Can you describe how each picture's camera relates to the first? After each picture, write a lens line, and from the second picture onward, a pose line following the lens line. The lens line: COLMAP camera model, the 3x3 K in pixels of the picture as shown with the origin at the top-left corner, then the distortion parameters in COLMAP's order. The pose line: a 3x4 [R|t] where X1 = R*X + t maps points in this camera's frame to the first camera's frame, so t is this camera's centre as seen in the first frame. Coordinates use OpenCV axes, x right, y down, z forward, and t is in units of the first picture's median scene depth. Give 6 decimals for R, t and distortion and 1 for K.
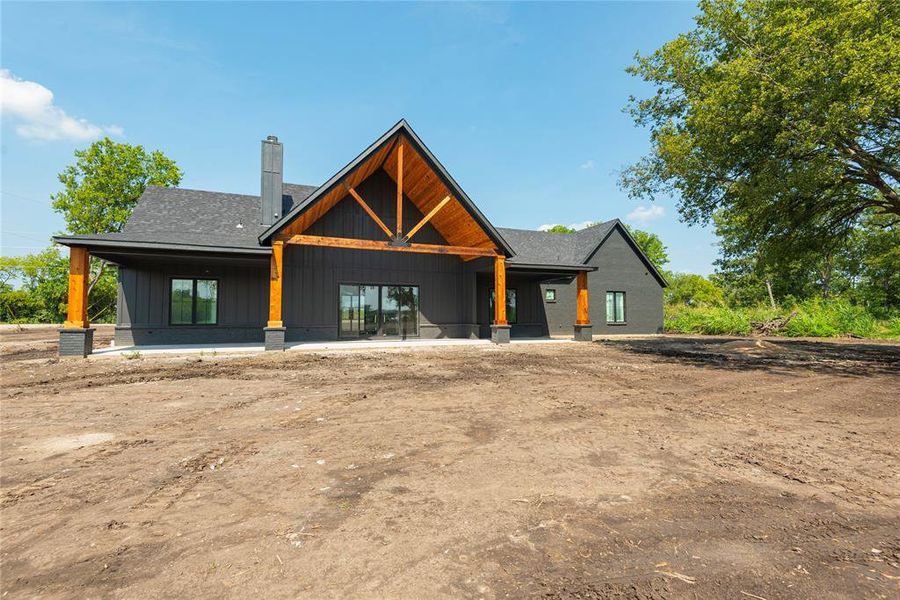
lens RADIAL K [[405.8, 0, 450.0], [0, 405.8, 300.0], [0, 0, 1]] dist [0.032637, -0.023197]
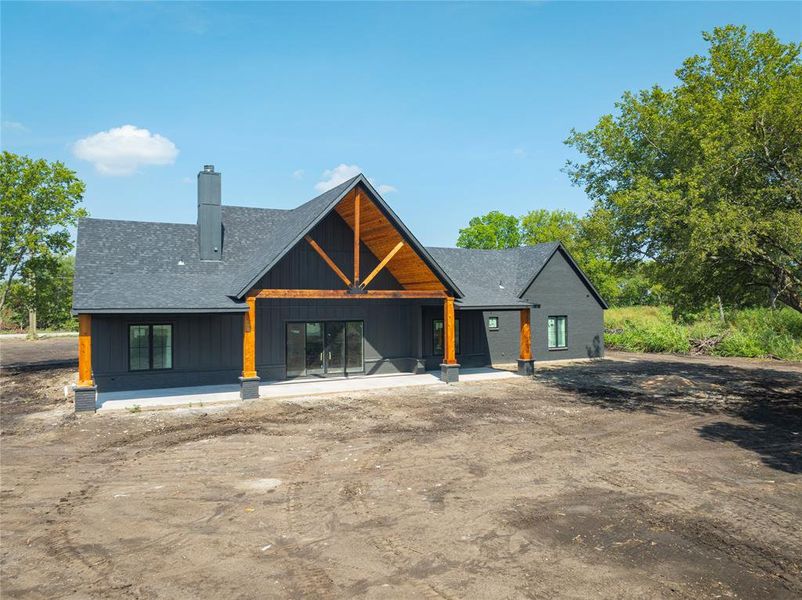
lens RADIAL K [[565.6, 0, 401.0], [0, 565.6, 300.0], [0, 0, 1]] dist [-0.040697, 0.000917]
pose [[0.994354, -0.006011, 0.105939, -0.164042], [0.002187, 0.999343, 0.036175, -0.166797], [-0.106087, -0.035739, 0.993714, -0.452444]]
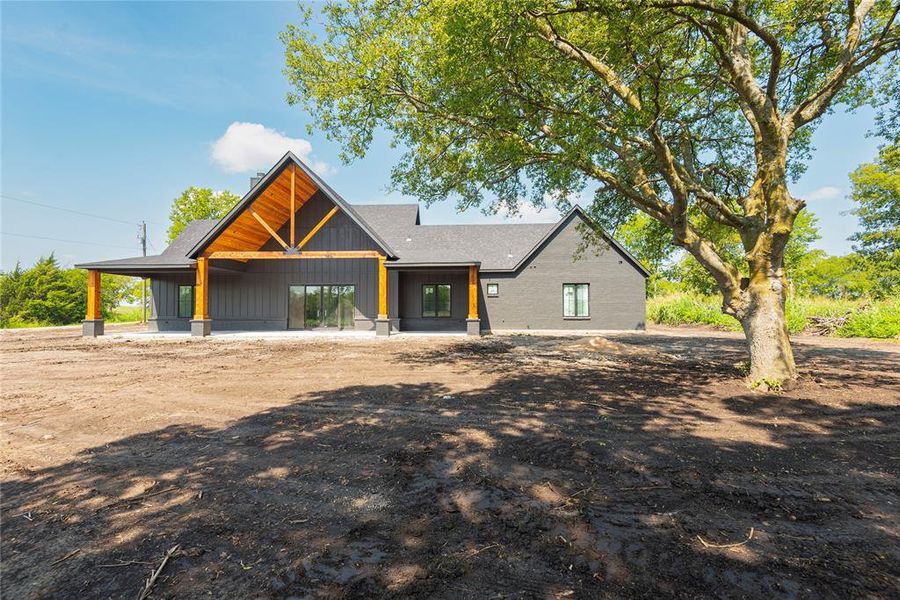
lens RADIAL K [[405.8, 0, 450.0], [0, 405.8, 300.0], [0, 0, 1]] dist [0.032637, -0.023197]
pose [[0.918131, -0.012336, -0.396085, 0.789633], [0.019305, 0.999721, 0.013613, -0.002200], [0.395806, -0.020145, 0.918113, 0.053402]]
